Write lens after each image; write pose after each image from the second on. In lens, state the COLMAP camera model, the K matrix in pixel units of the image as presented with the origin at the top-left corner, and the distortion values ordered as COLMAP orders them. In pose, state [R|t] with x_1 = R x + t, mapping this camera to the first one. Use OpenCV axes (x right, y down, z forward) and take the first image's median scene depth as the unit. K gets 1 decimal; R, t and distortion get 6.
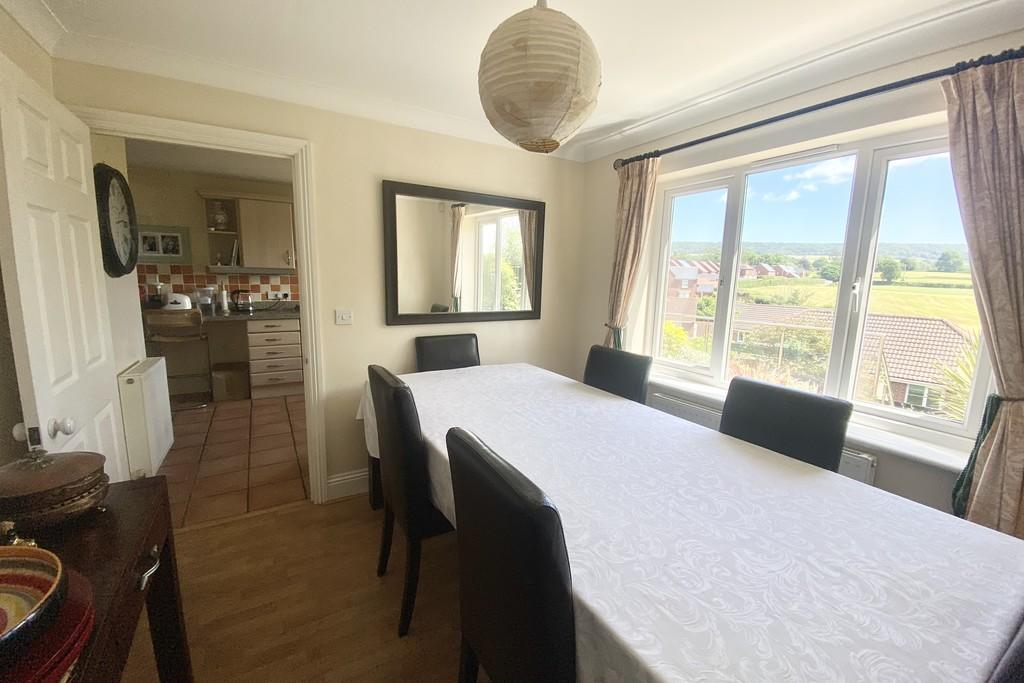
lens RADIAL K [[421.1, 0, 512.0], [0, 421.1, 341.5], [0, 0, 1]] dist [-0.022306, -0.000264]
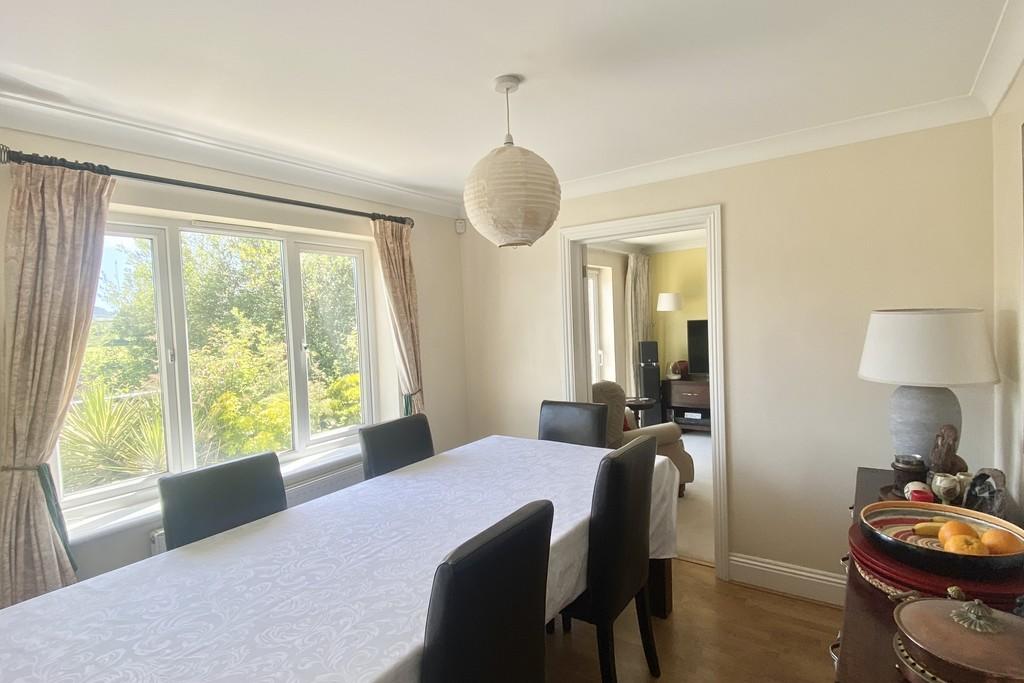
lens RADIAL K [[507.9, 0, 512.0], [0, 507.9, 341.5], [0, 0, 1]] dist [-0.000938, -0.000201]
pose [[-0.429326, -0.054152, 0.901524, -0.804831], [0.168267, 0.975927, 0.138754, -0.247150], [-0.887336, 0.211268, -0.409879, 1.032132]]
